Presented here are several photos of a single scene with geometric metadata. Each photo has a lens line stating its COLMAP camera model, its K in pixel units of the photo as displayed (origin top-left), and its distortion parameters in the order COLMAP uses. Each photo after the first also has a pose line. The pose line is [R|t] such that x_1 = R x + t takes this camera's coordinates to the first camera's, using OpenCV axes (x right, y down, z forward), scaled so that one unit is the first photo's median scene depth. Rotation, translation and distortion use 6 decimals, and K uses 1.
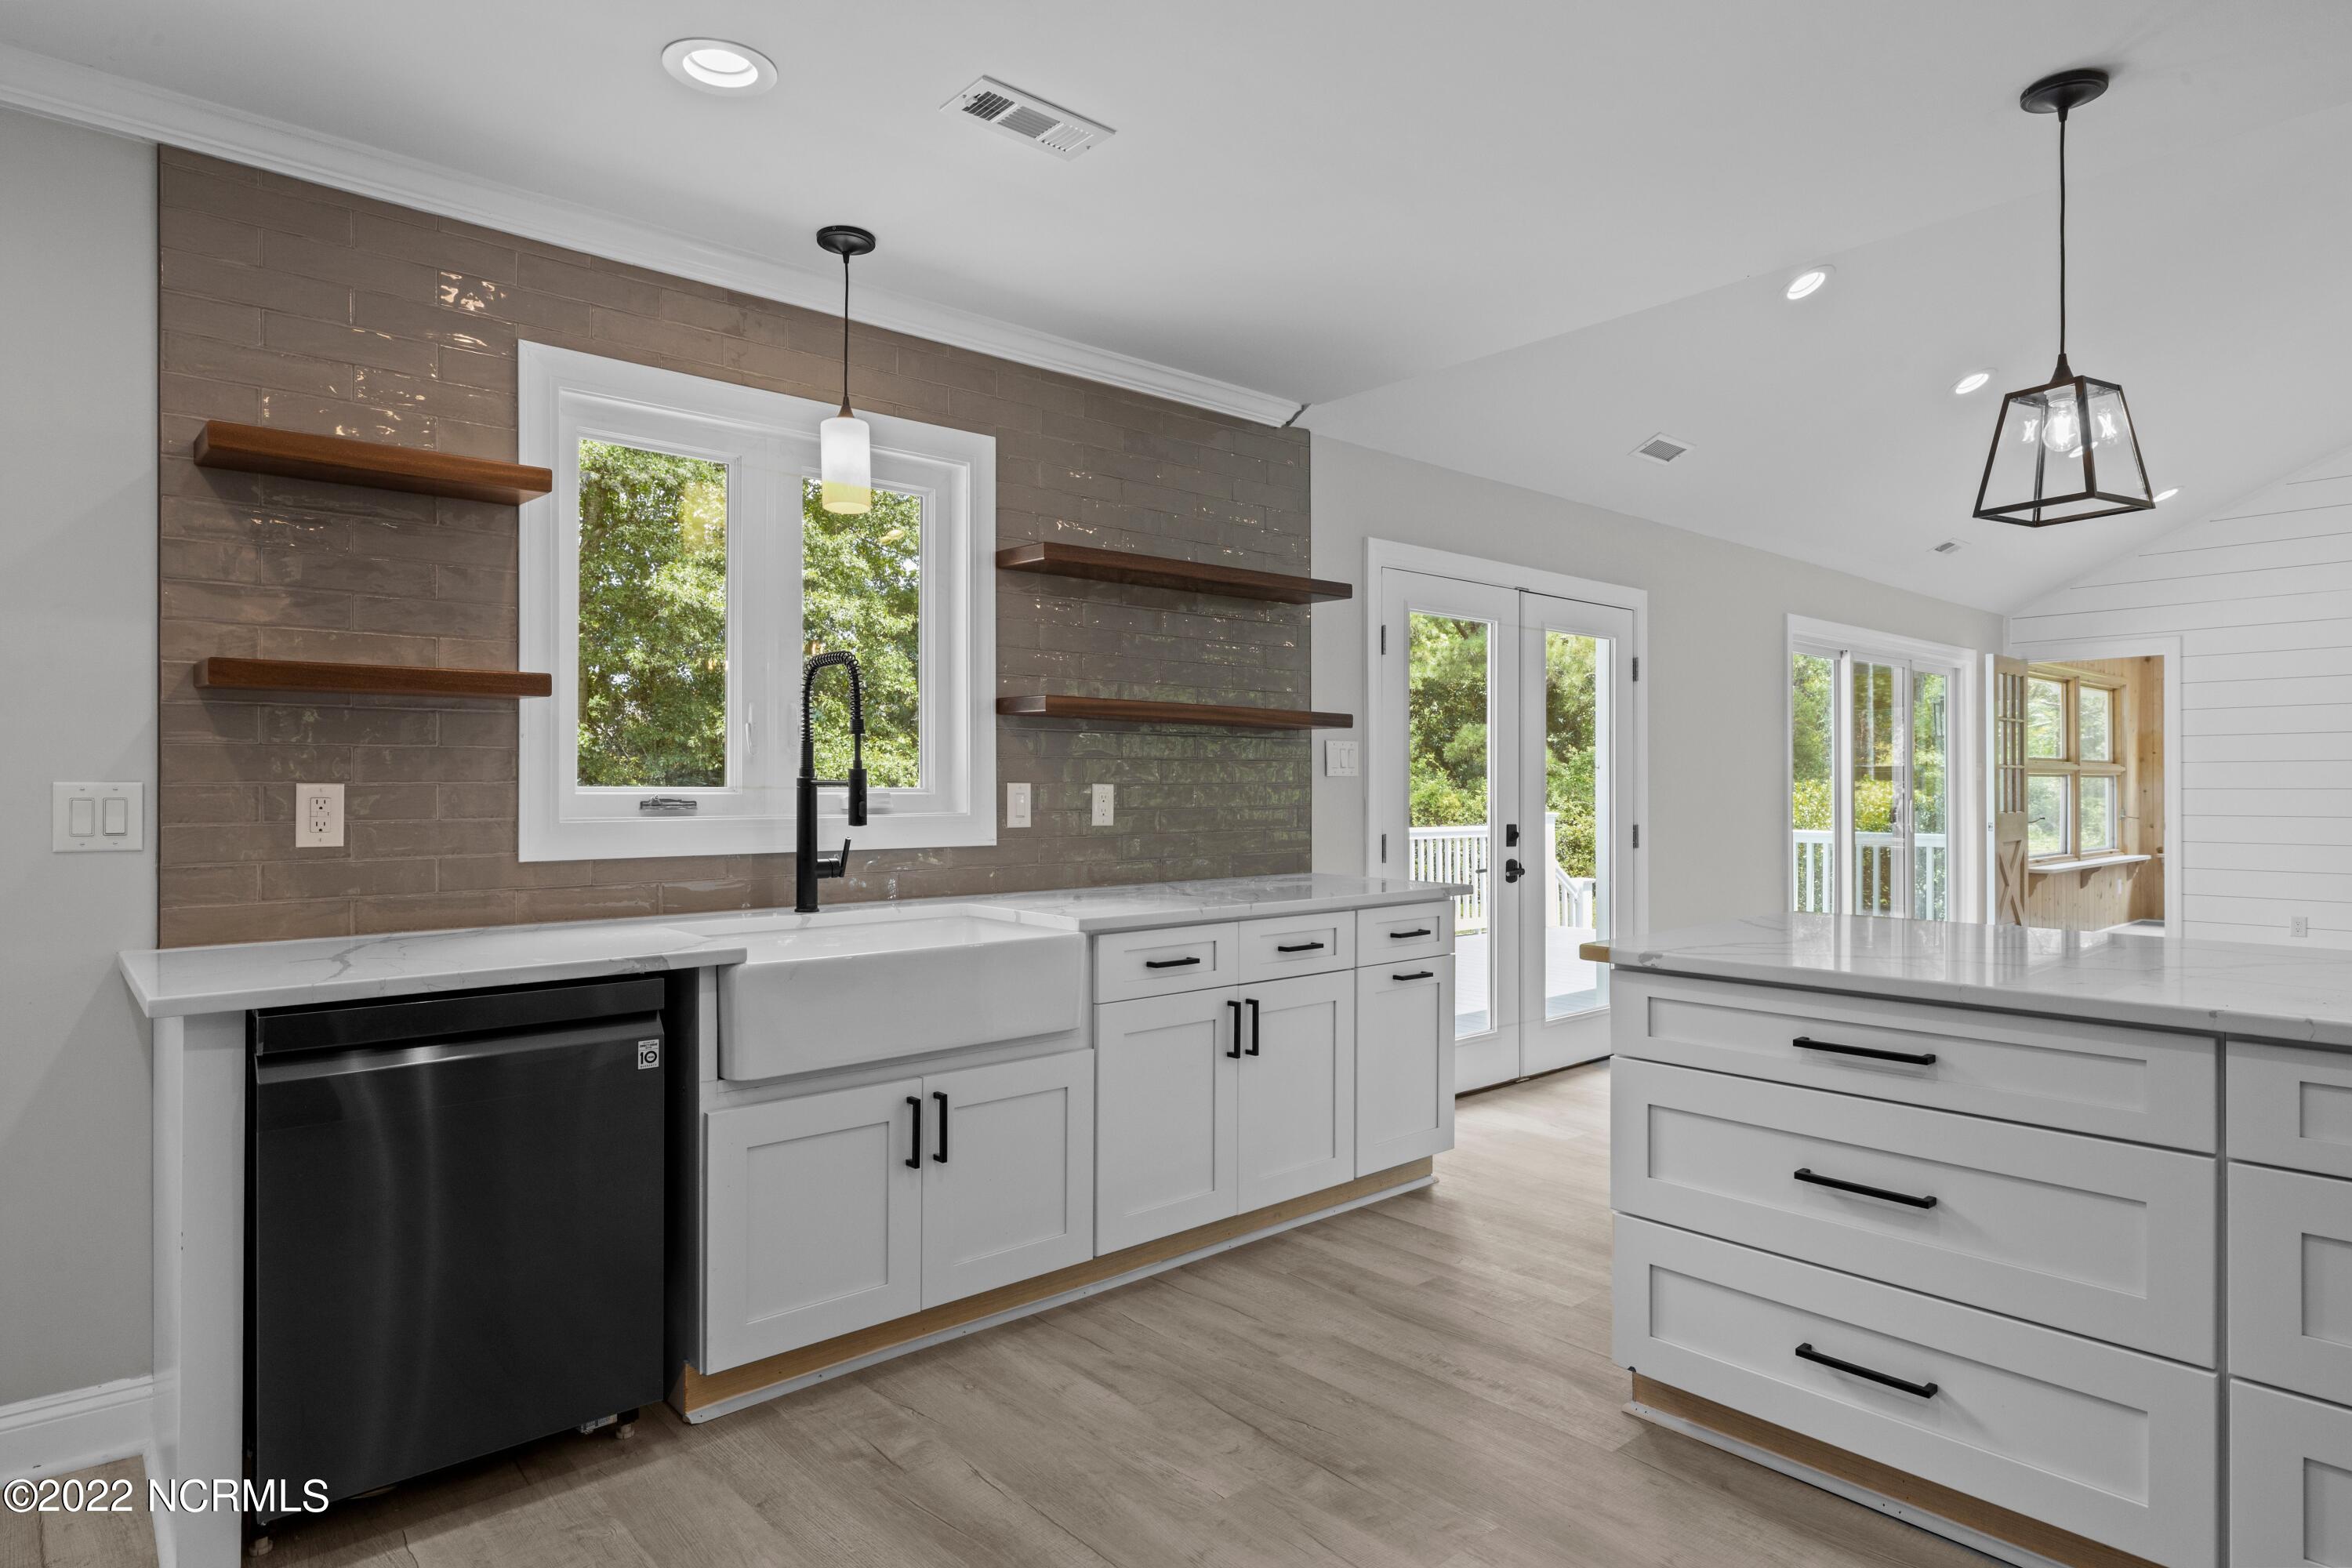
lens RADIAL K [[1319.6, 0, 1176.0], [0, 1319.6, 784.0], [0, 0, 1]] dist [0.015823, -0.000412]
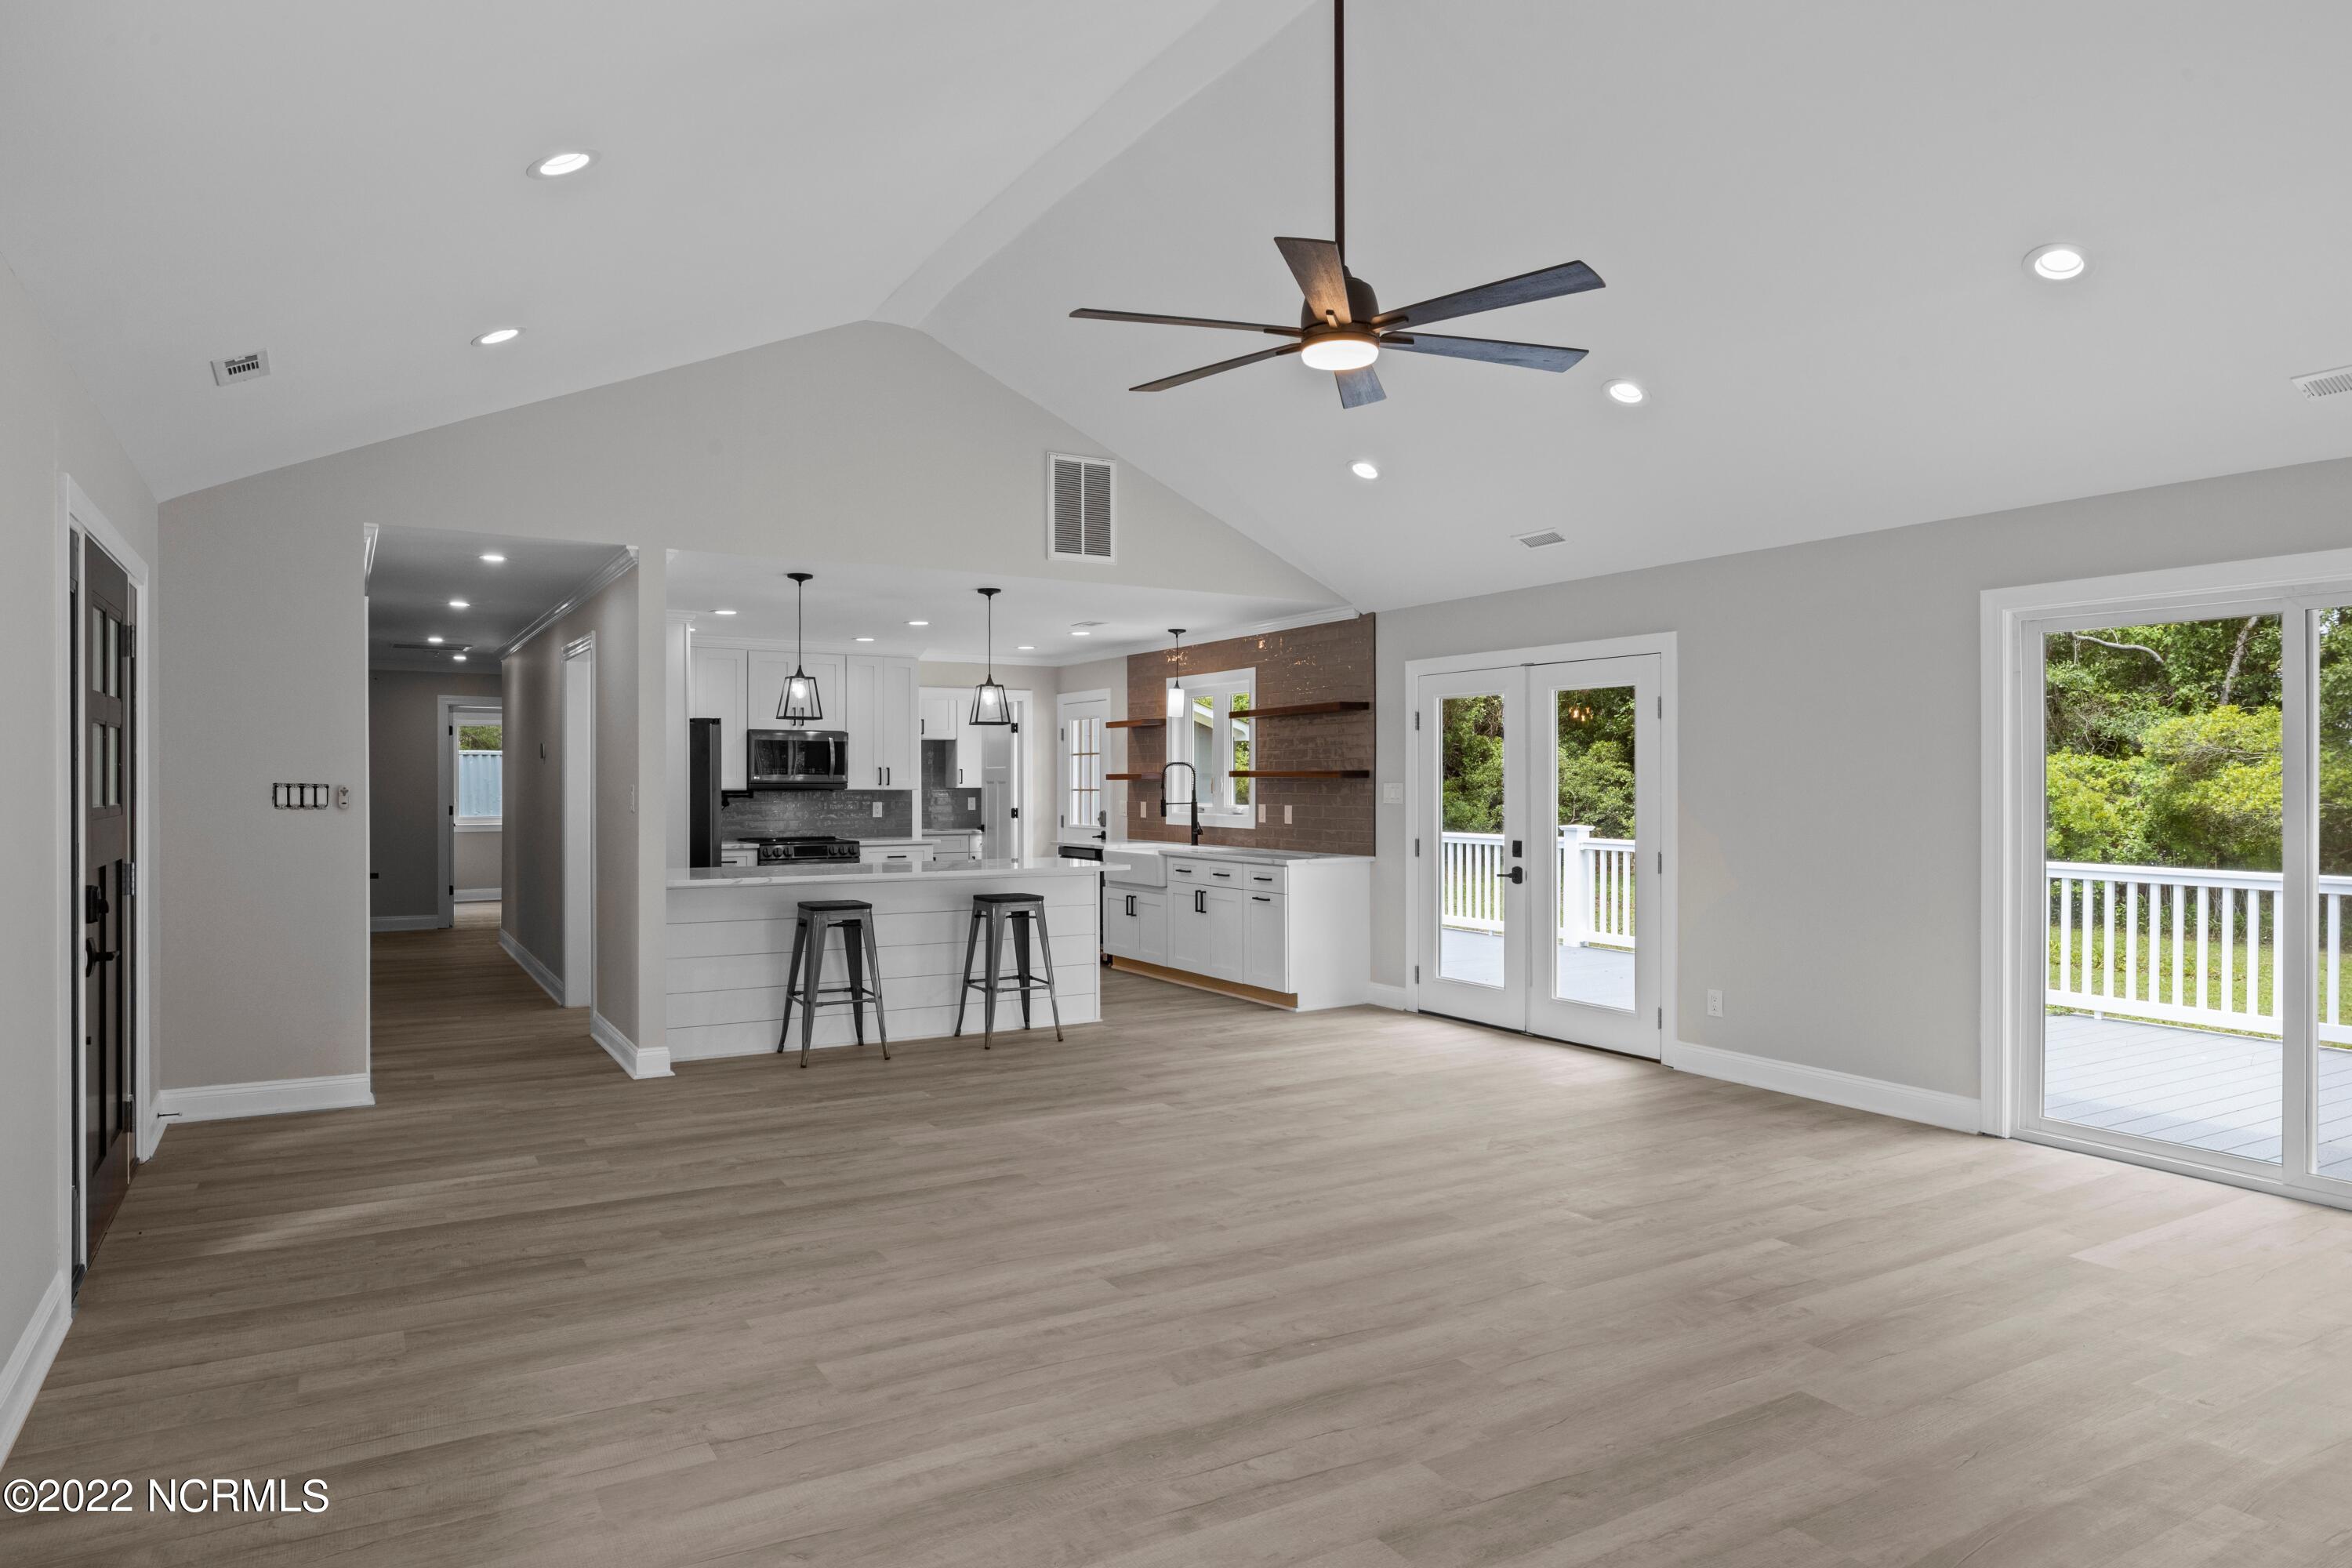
lens RADIAL K [[1429.1, 0, 1176.0], [0, 1429.1, 784.0], [0, 0, 1]] dist [0.001269, 0.000192]
pose [[-0.192628, 0.003634, -0.981265, 2.508211], [0.002136, 0.999992, 0.003284, -0.047514], [0.981269, -0.001463, -0.192635, 1.341635]]
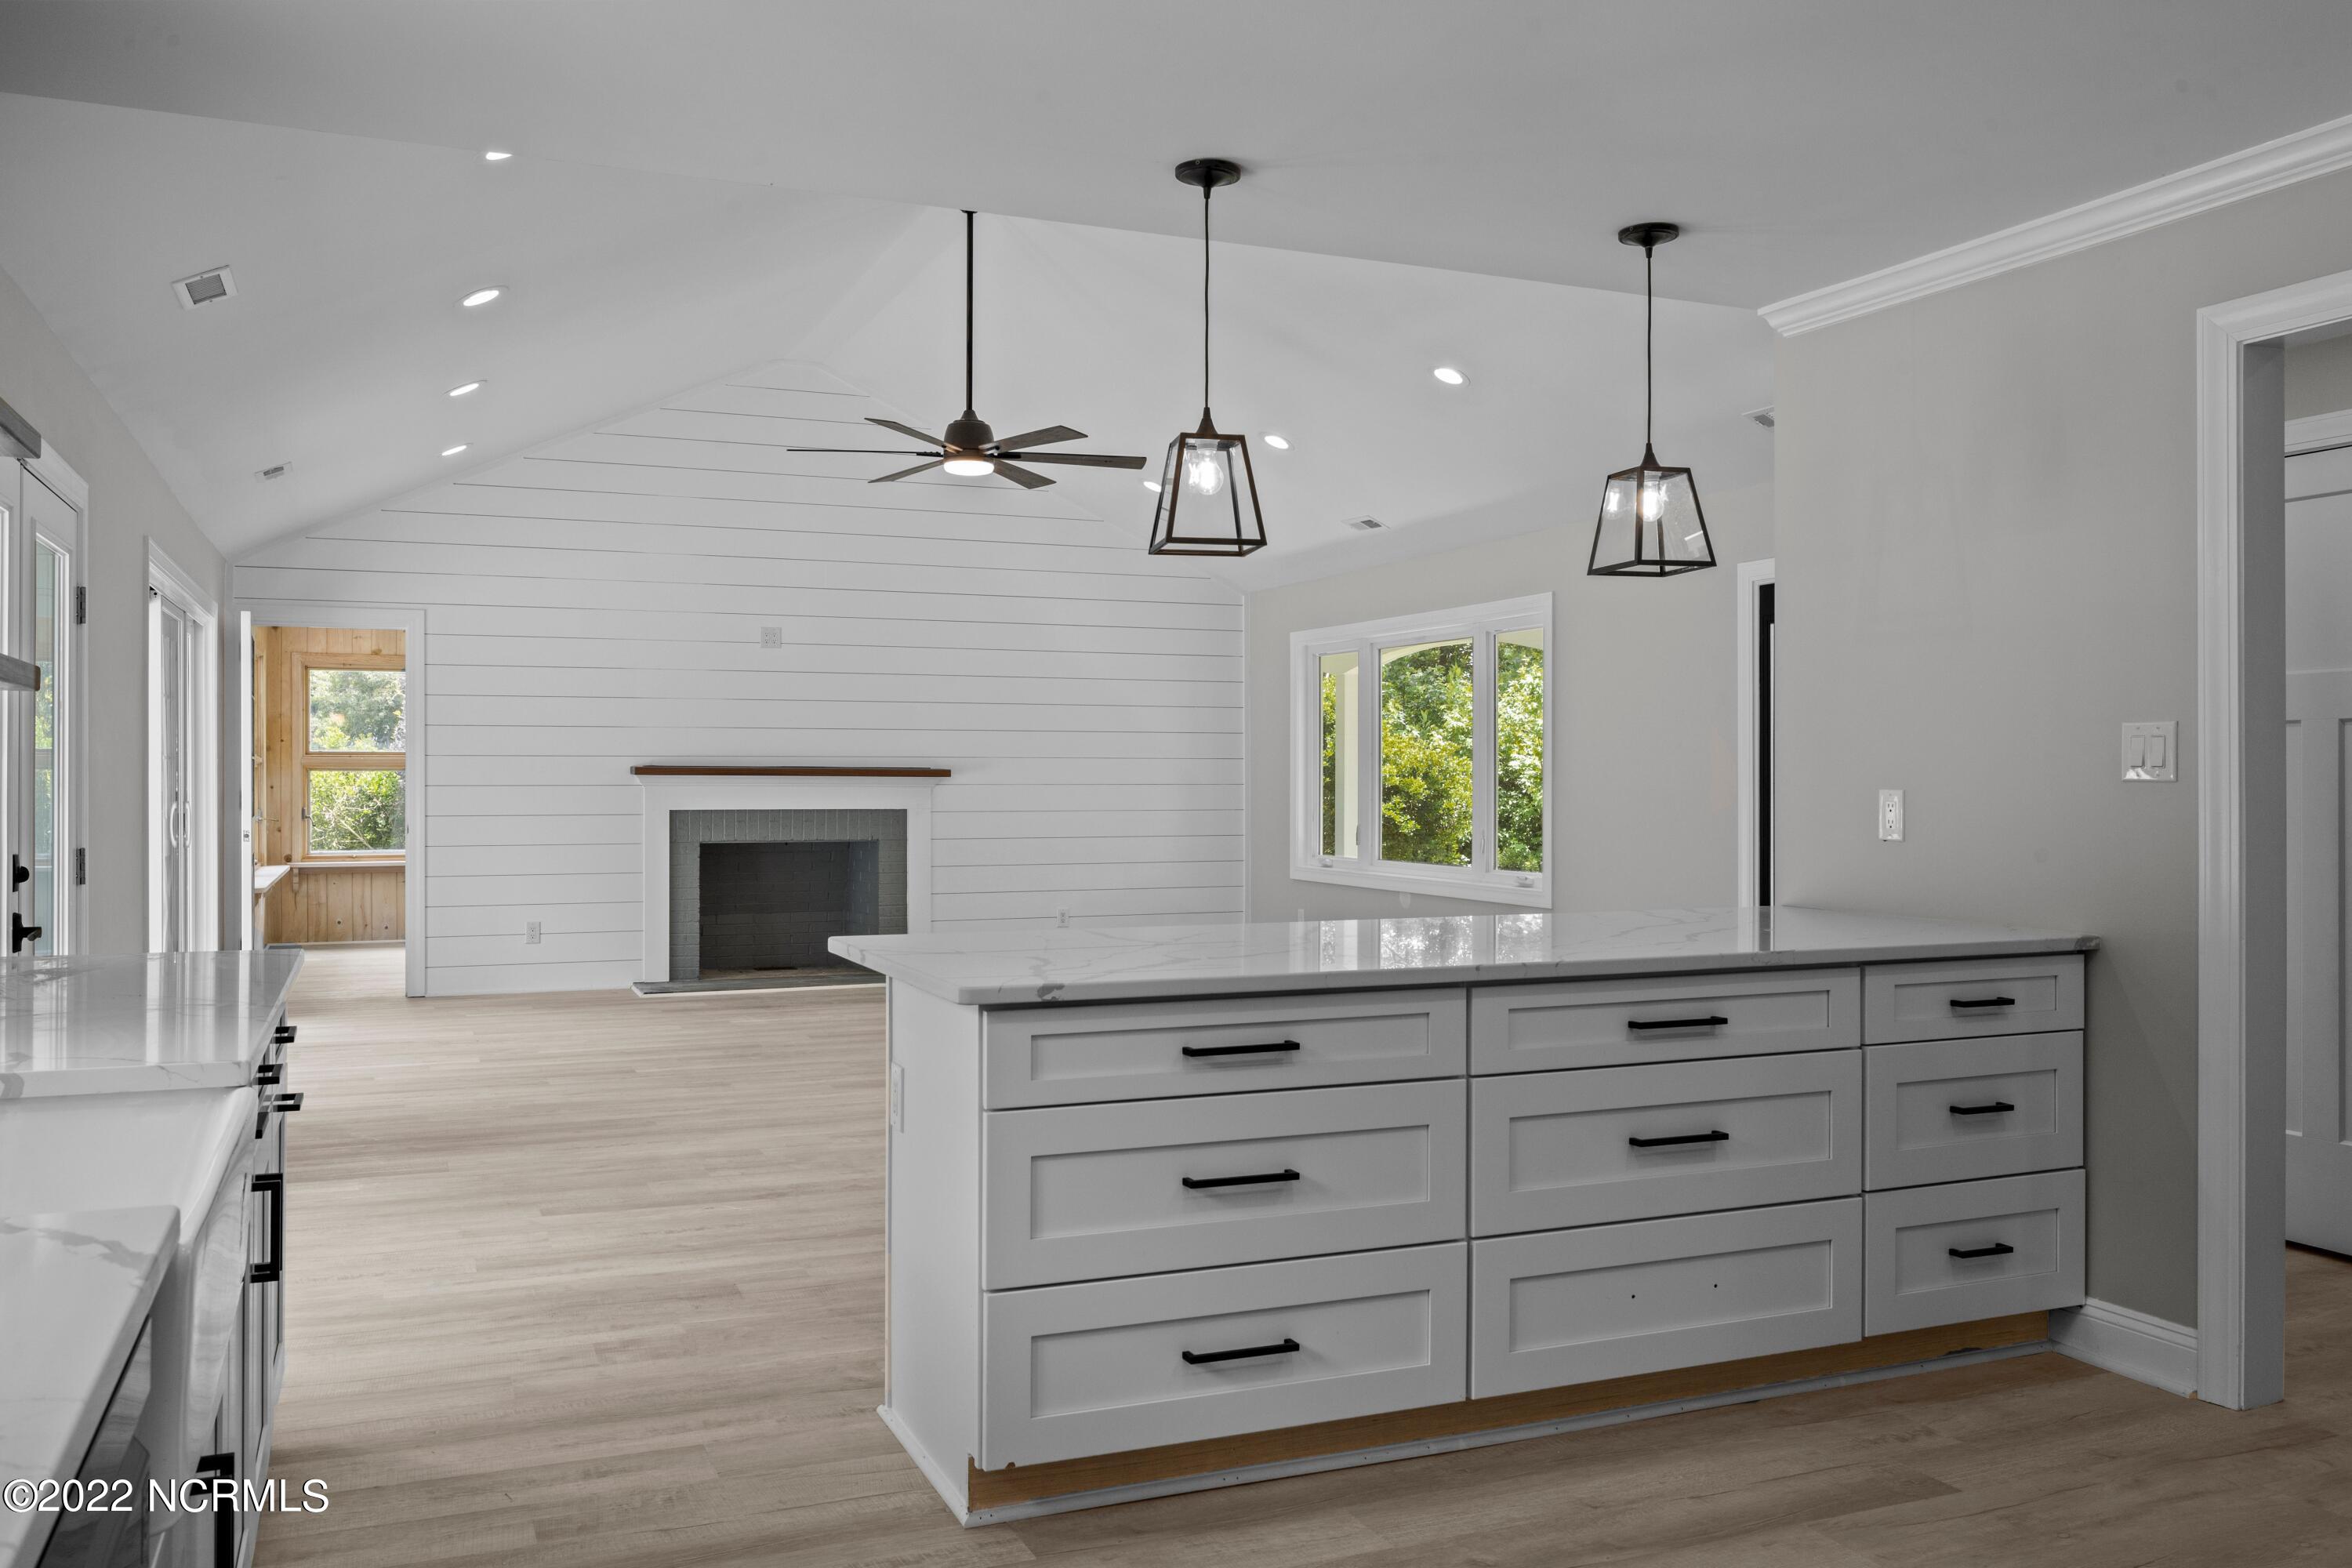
lens RADIAL K [[1823.3, 0, 1176.0], [0, 1823.3, 784.0], [0, 0, 1]] dist [-0.003471, -0.001384]
pose [[0.322562, -0.002663, 0.946545, -0.506863], [-0.002594, 0.999990, 0.003697, -0.007716], [-0.946545, -0.003648, 0.322552, 0.344952]]
